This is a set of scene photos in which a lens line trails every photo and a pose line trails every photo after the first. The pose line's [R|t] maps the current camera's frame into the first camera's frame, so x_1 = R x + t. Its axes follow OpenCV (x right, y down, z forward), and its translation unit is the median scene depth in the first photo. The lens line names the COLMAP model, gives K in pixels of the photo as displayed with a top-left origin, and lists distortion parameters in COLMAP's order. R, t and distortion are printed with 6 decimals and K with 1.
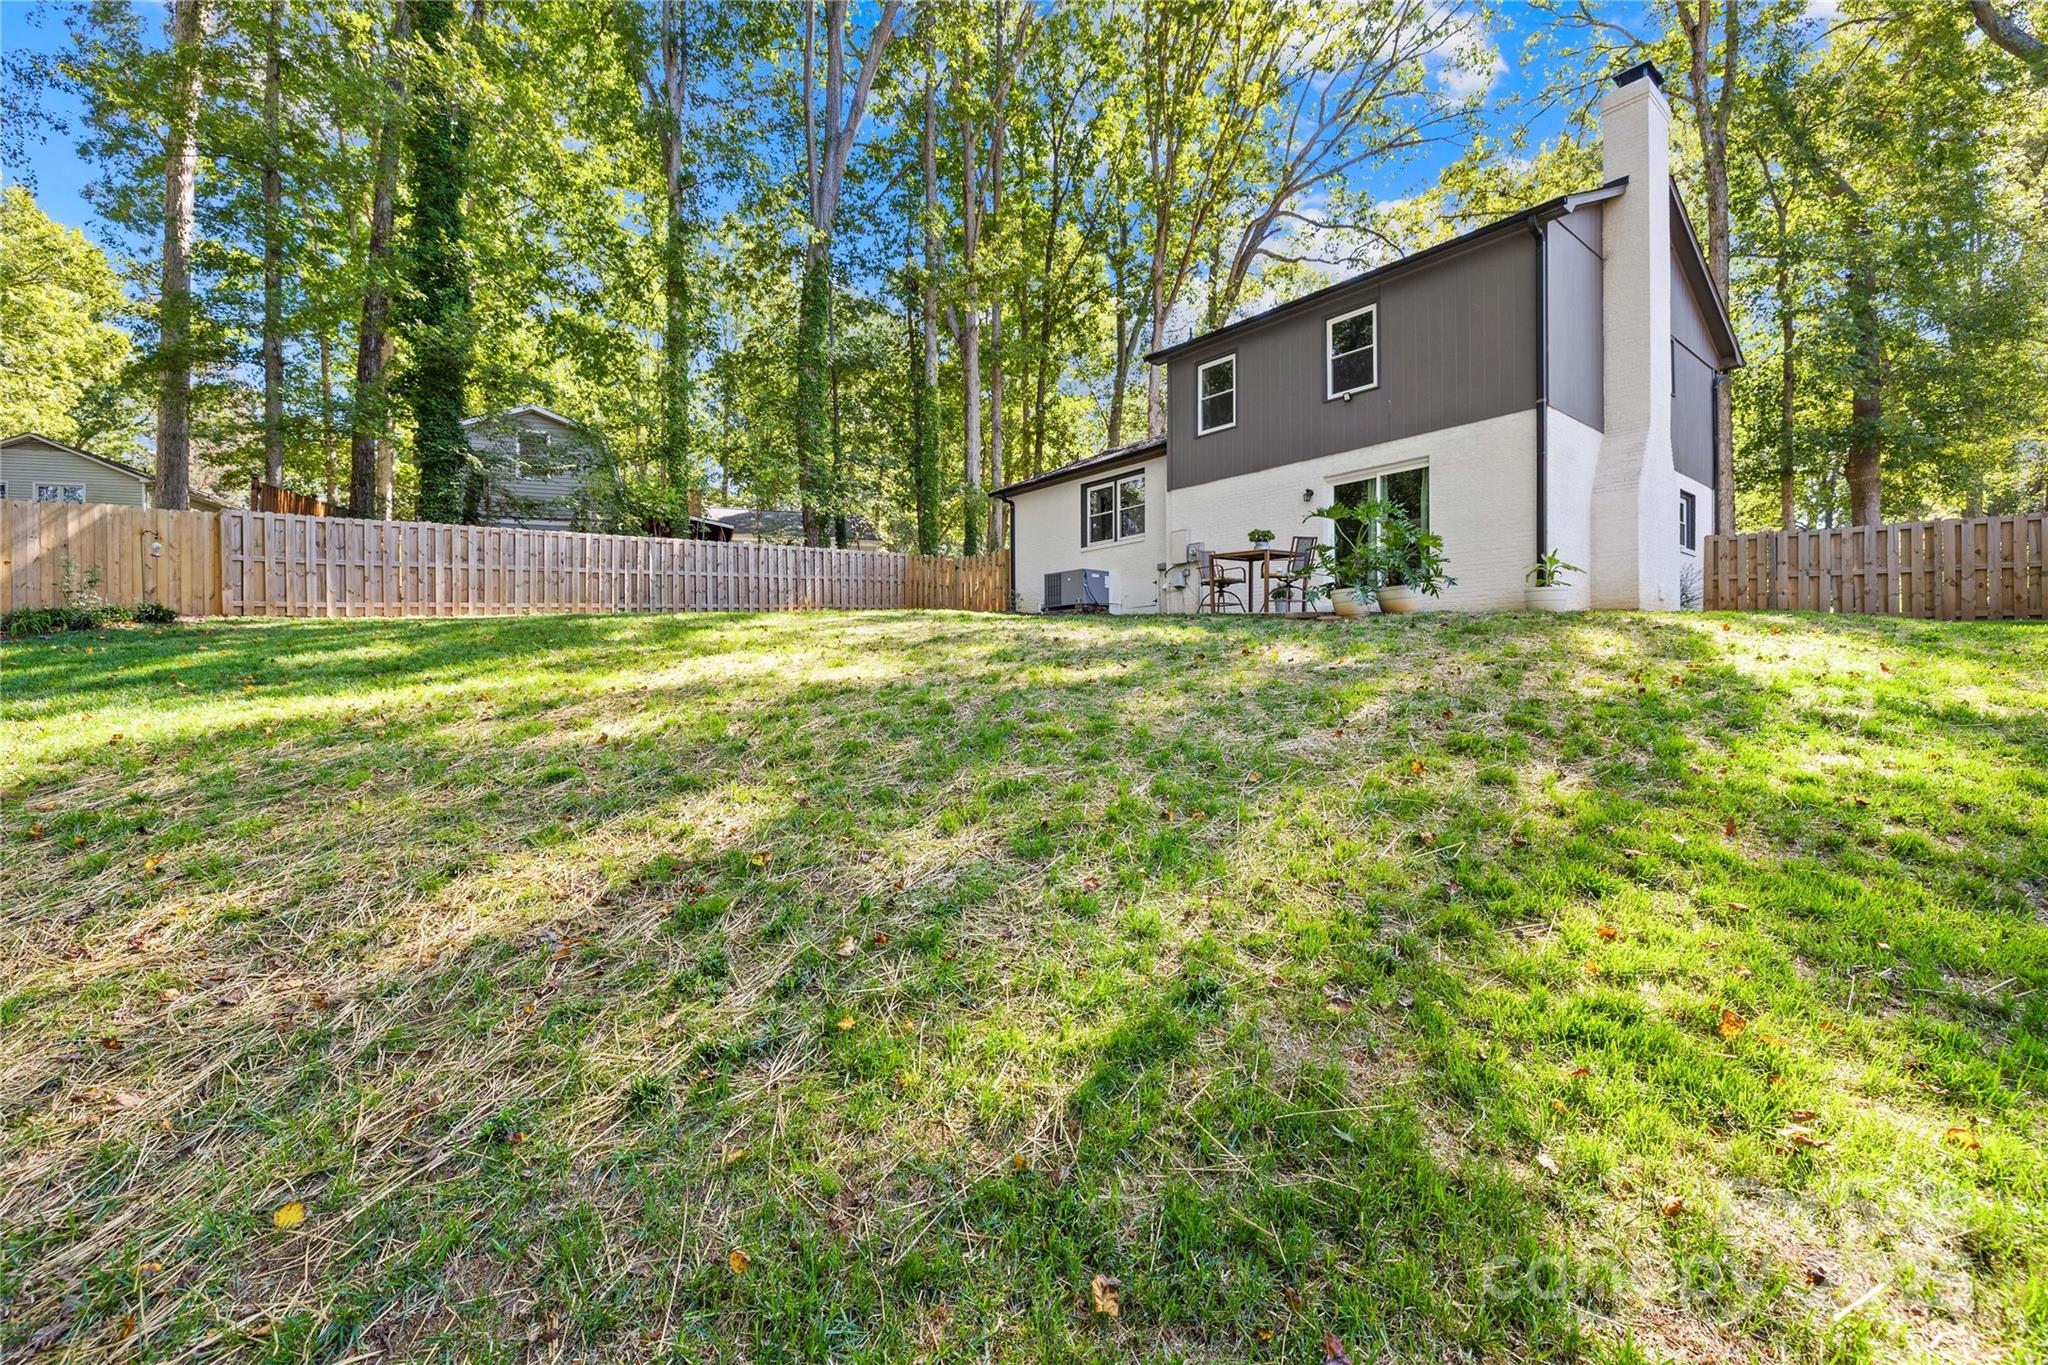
lens RADIAL K [[868.5, 0, 1024.0], [0, 868.5, 682.5], [0, 0, 1]] dist [-0.000700, 0.000252]
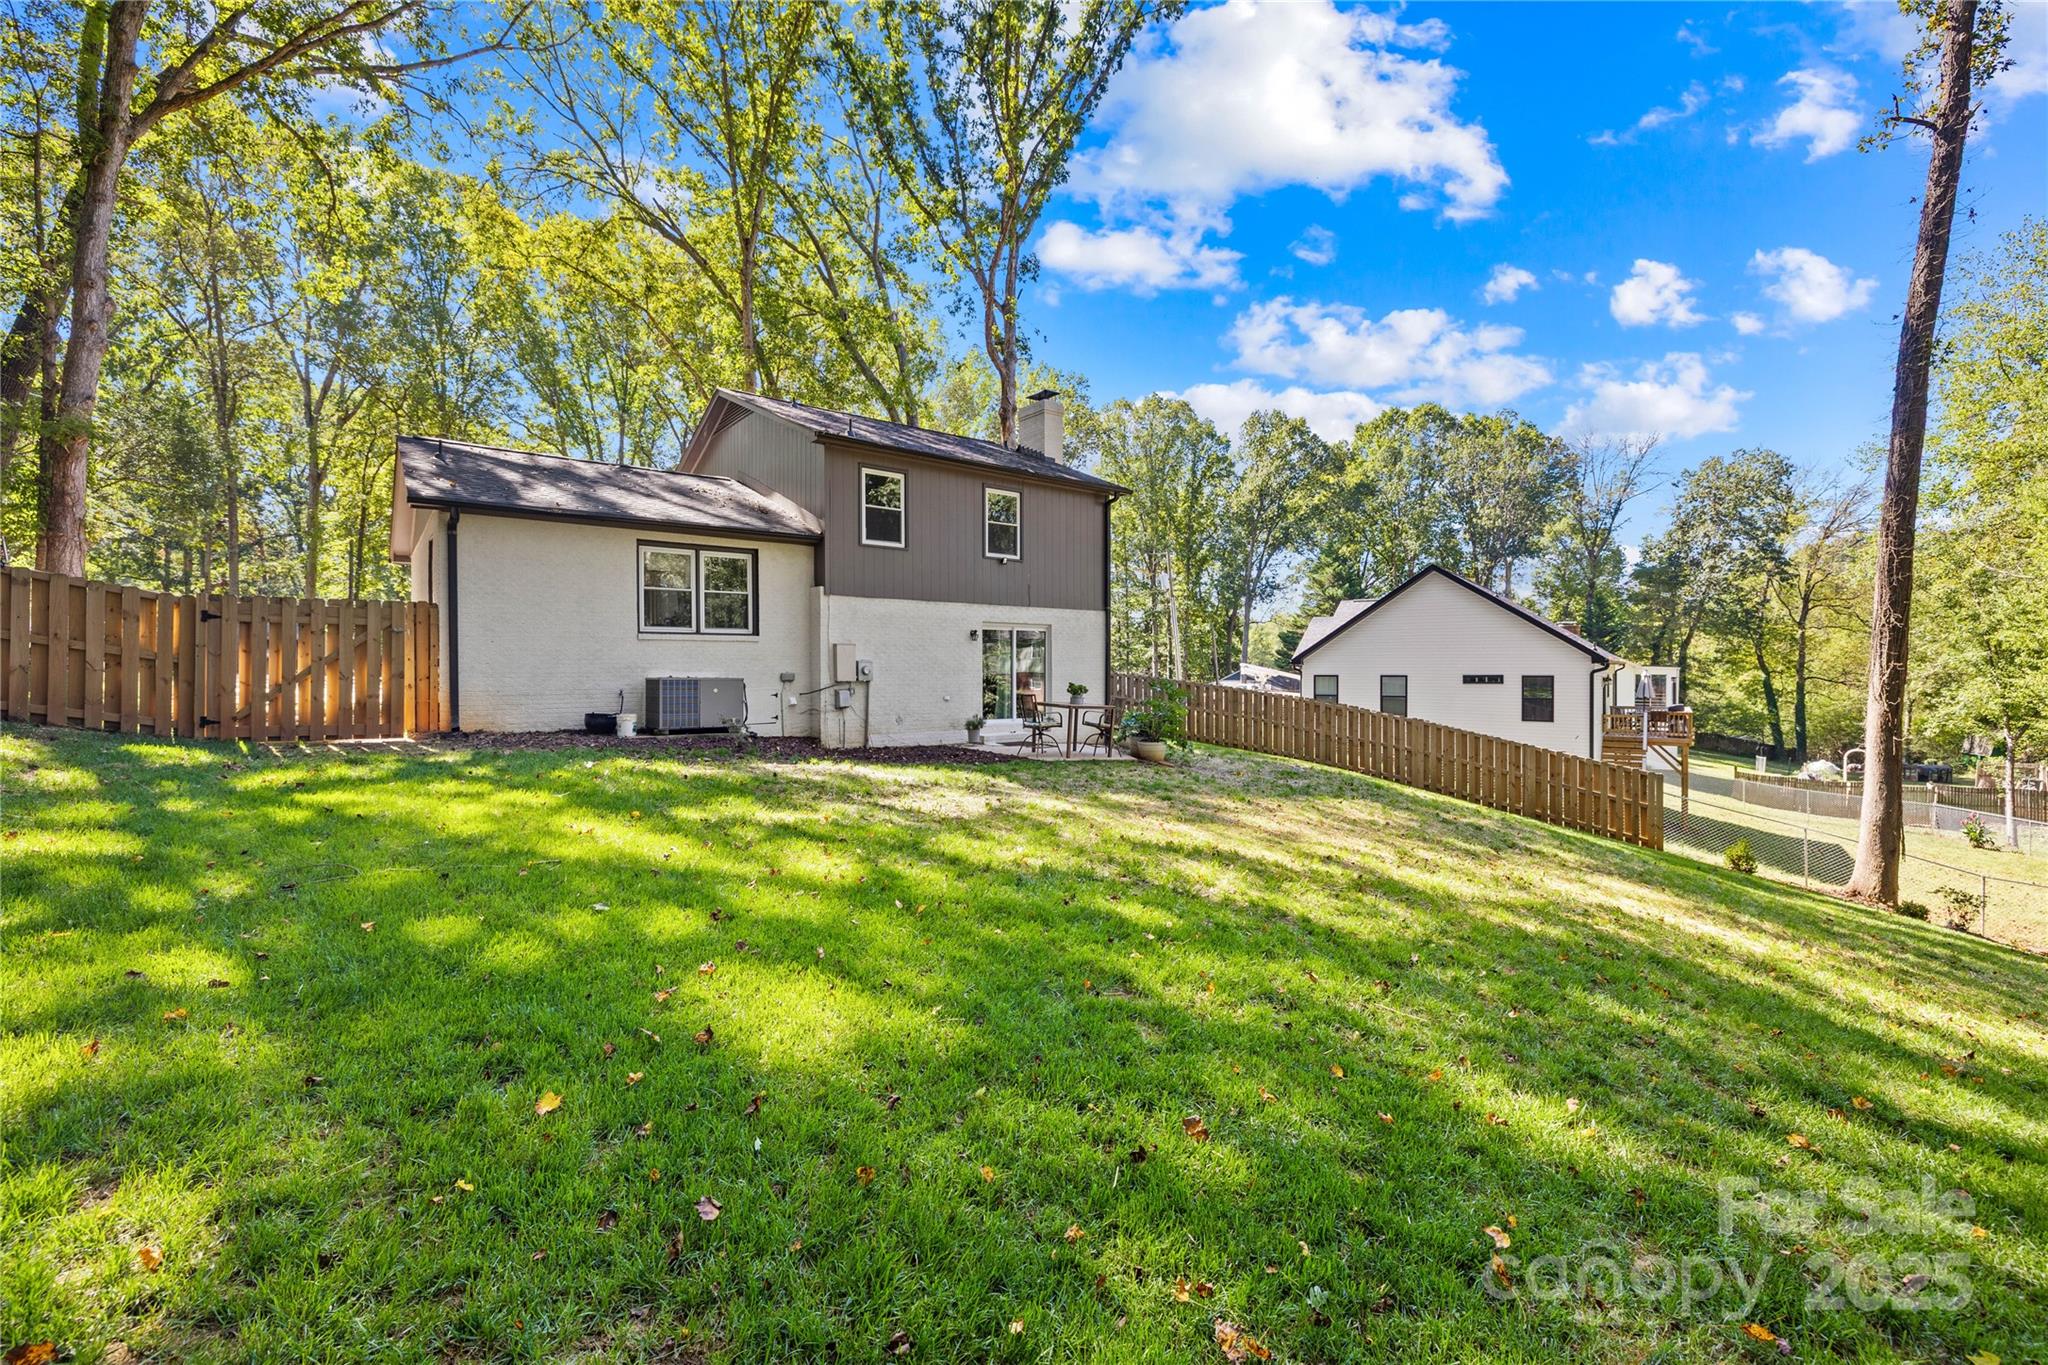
lens RADIAL K [[847.4, 0, 1029.3], [0, 847.4, 696.1], [0, 0, 1]] dist [-0.001304, 0.000197]
pose [[0.031500, -0.018410, 0.999334, -0.650969], [-0.002132, 0.999827, 0.018486, -0.132199], [-0.999501, -0.002713, 0.031455, 0.749332]]
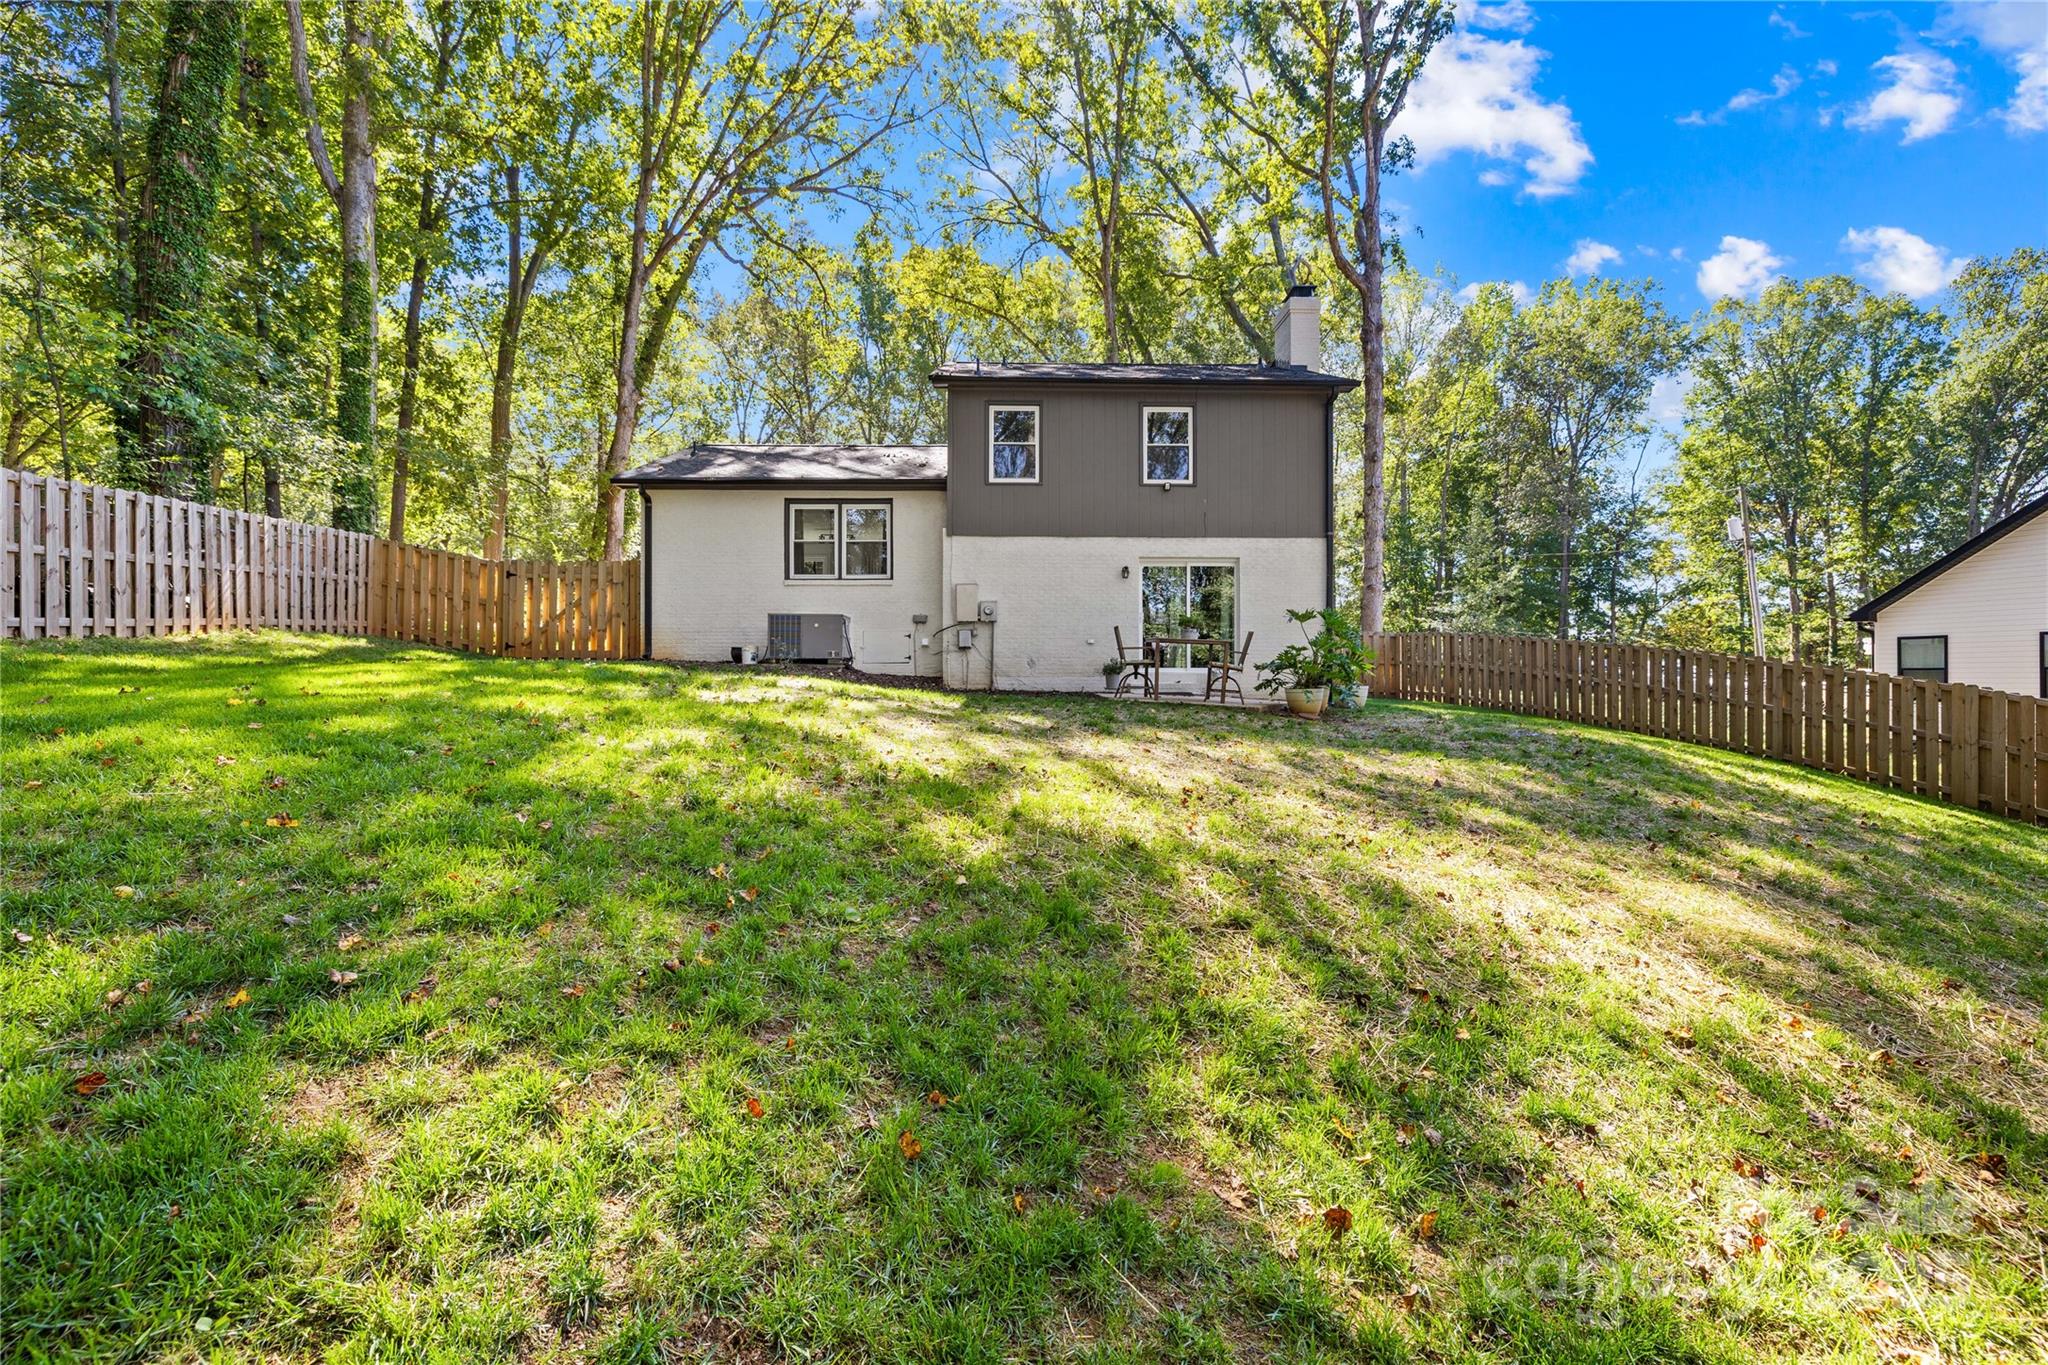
lens RADIAL K [[868.5, 0, 1024.0], [0, 868.5, 682.5], [0, 0, 1]] dist [-0.000700, 0.000252]
pose [[0.619054, 0.004705, 0.785334, -0.458338], [-0.008924, 0.999960, 0.001045, -0.072878], [-0.785298, -0.007655, 0.619071, 0.387038]]
